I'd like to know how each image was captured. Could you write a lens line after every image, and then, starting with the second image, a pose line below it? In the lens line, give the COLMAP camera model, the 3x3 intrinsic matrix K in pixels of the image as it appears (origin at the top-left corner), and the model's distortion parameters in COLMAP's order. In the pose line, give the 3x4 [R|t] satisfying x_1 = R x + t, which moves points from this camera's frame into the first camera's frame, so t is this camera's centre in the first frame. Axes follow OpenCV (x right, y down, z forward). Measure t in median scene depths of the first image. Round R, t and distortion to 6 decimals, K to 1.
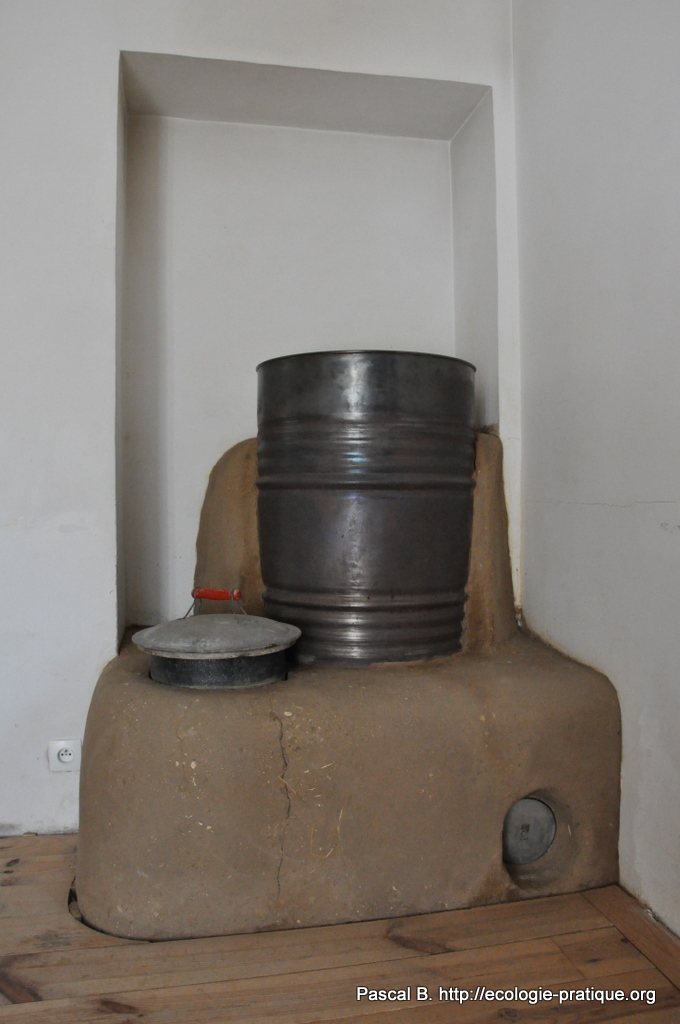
lens RADIAL K [[822.9, 0, 340.0], [0, 822.9, 512.0], [0, 0, 1]] dist [-0.003474, -0.000658]
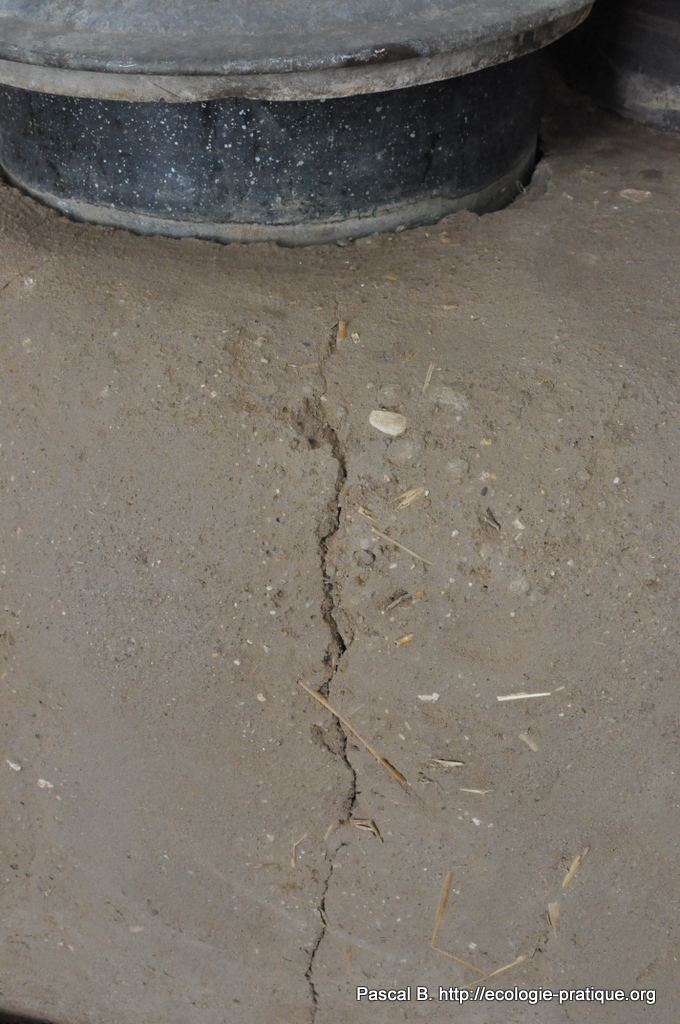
lens RADIAL K [[1256.5, 0, 340.0], [0, 1256.5, 512.0], [0, 0, 1]] dist [0.072694, 0.014094]
pose [[0.907797, 0.232004, -0.349396, 0.041379], [-0.000689, 0.833893, 0.551926, 0.090044], [0.419408, -0.500796, 0.757166, 0.745126]]
